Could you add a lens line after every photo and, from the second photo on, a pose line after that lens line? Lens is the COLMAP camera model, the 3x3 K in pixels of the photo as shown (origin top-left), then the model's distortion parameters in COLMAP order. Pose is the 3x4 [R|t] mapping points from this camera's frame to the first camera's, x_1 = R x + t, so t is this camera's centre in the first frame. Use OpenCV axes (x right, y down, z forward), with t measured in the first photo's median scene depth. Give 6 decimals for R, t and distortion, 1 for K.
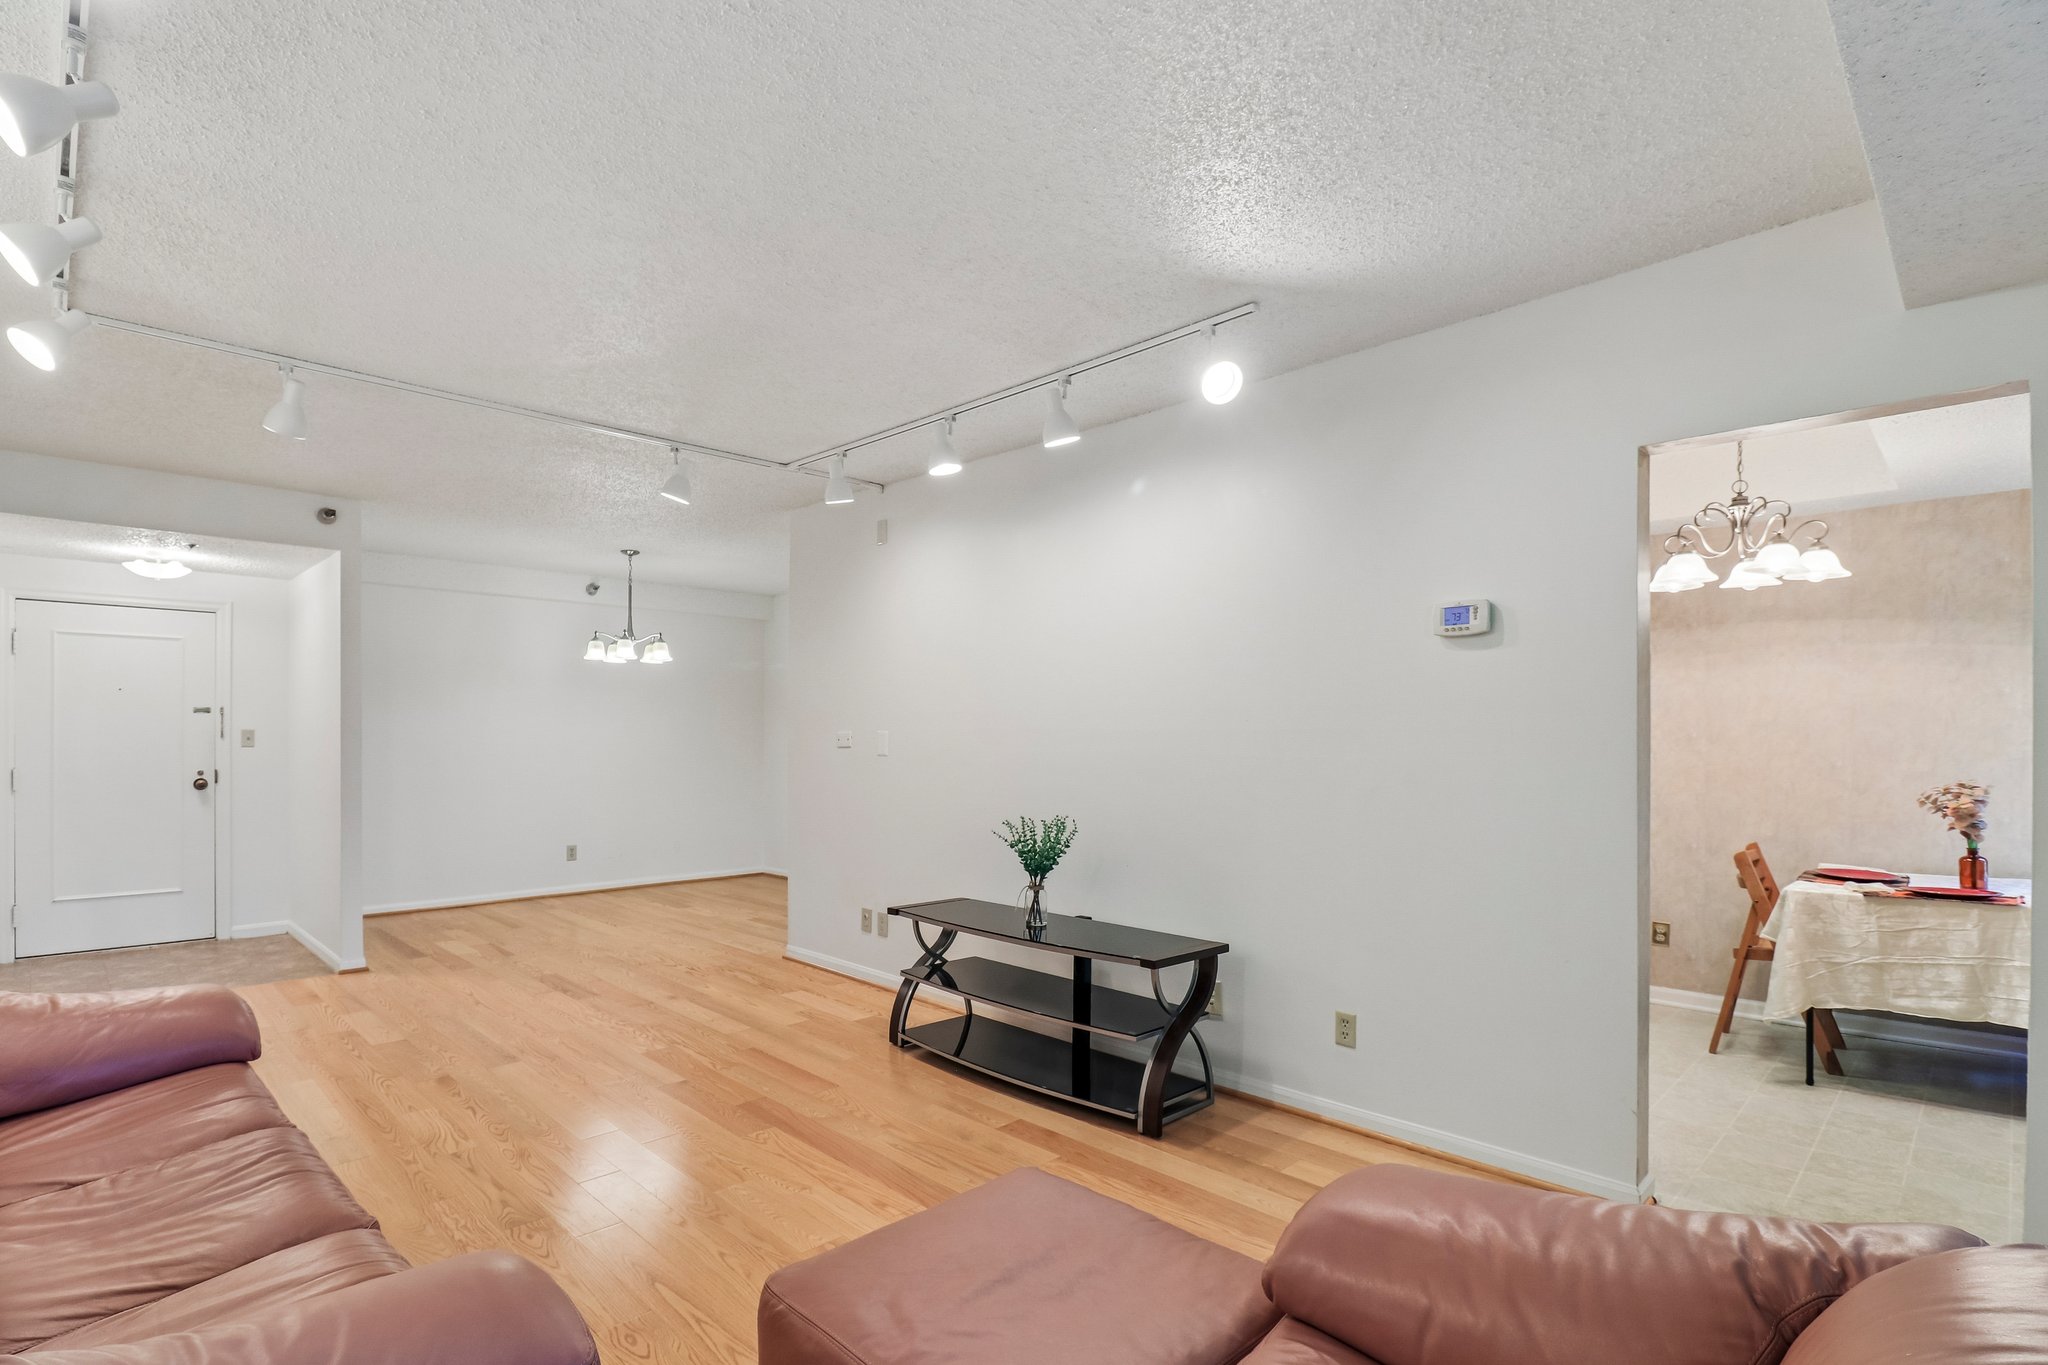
lens RADIAL K [[999.5, 0, 987.8], [0, 999.5, 737.7], [0, 0, 1]] dist [-0.001423, -0.013004]
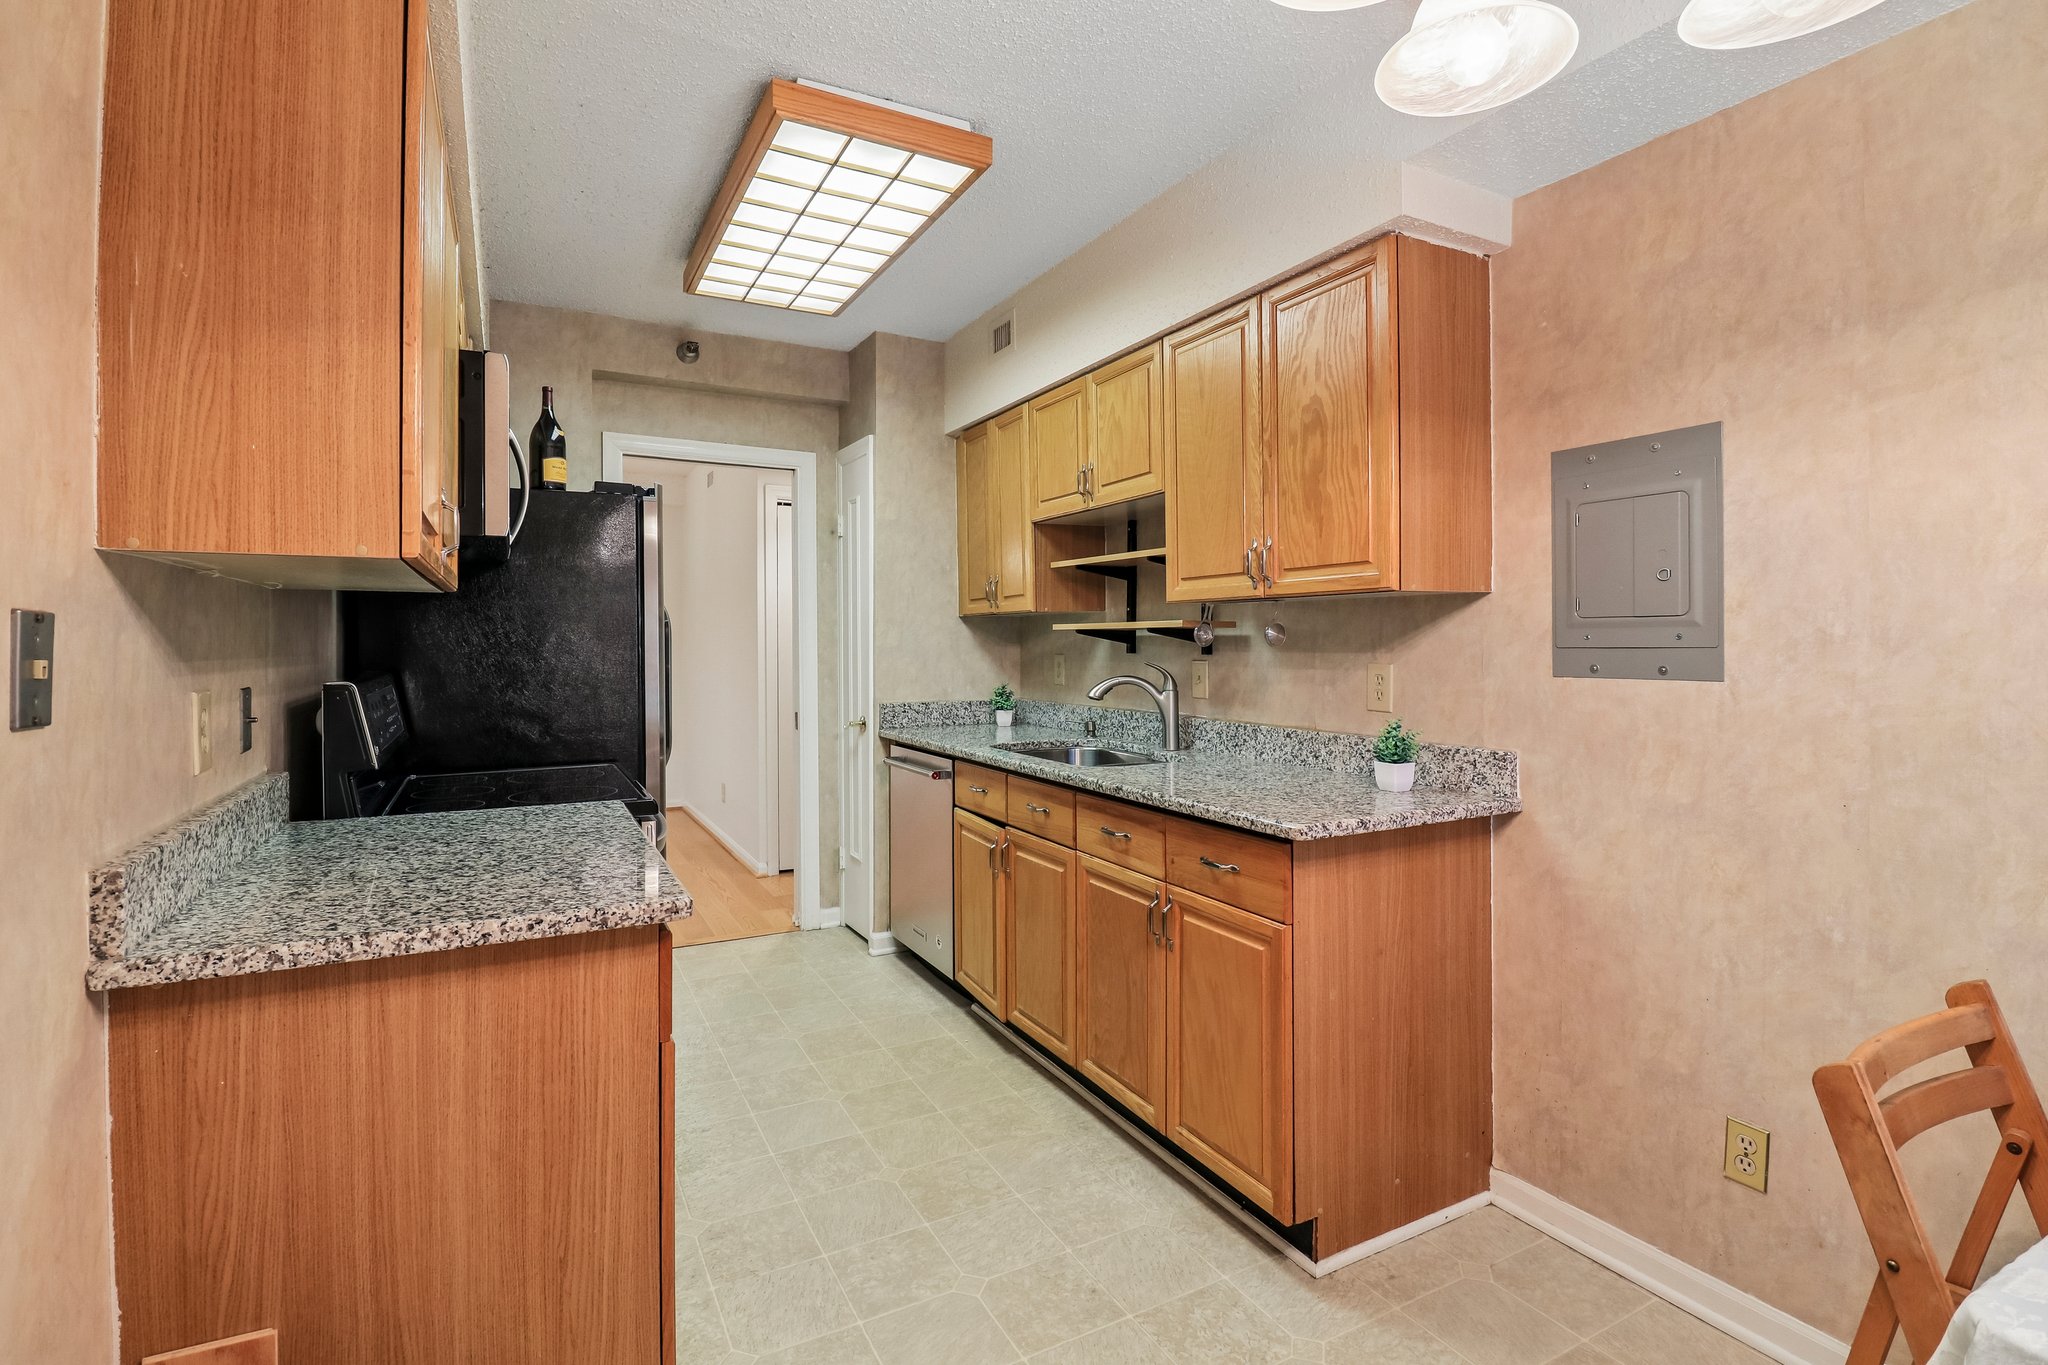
lens RADIAL K [[963.9, 0, 1005.3], [0, 963.9, 645.9], [0, 0, 1]] dist [0.002457, -0.013958]
pose [[0.959686, -0.004744, -0.281034, 0.665745], [0.005538, 0.999983, 0.002032, 0.001003], [0.281020, -0.003507, 0.959696, 0.748863]]
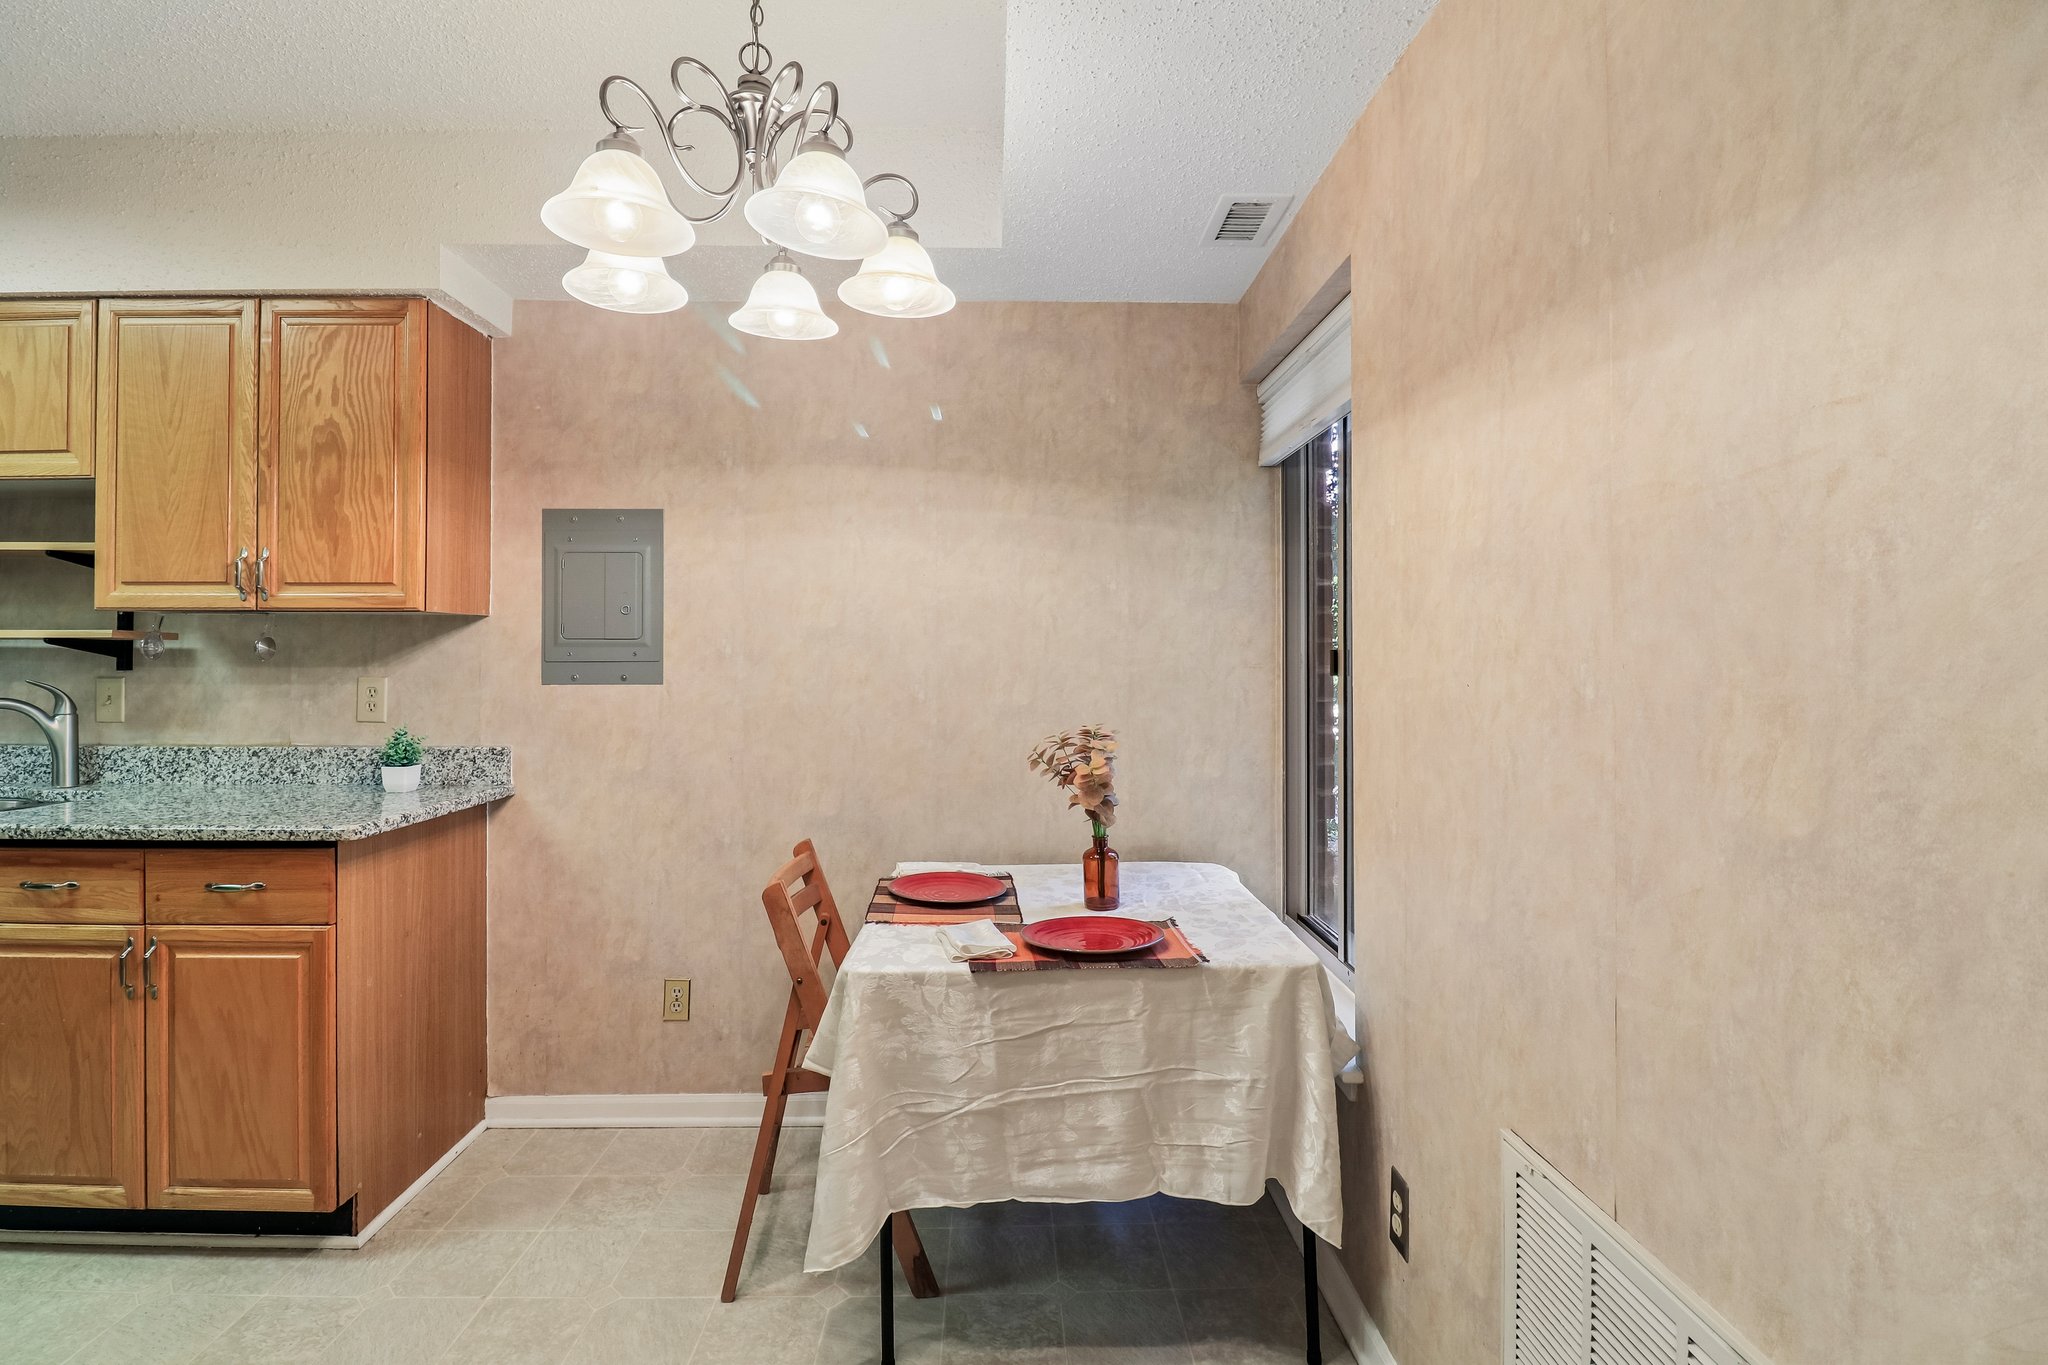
lens RADIAL K [[963.9, 0, 1005.3], [0, 963.9, 645.9], [0, 0, 1]] dist [0.002457, -0.013958]
pose [[0.683327, 0.008120, 0.730067, 0.523916], [0.000844, 0.999929, -0.011911, 0.001967], [-0.730112, 0.008755, 0.683271, 0.634285]]
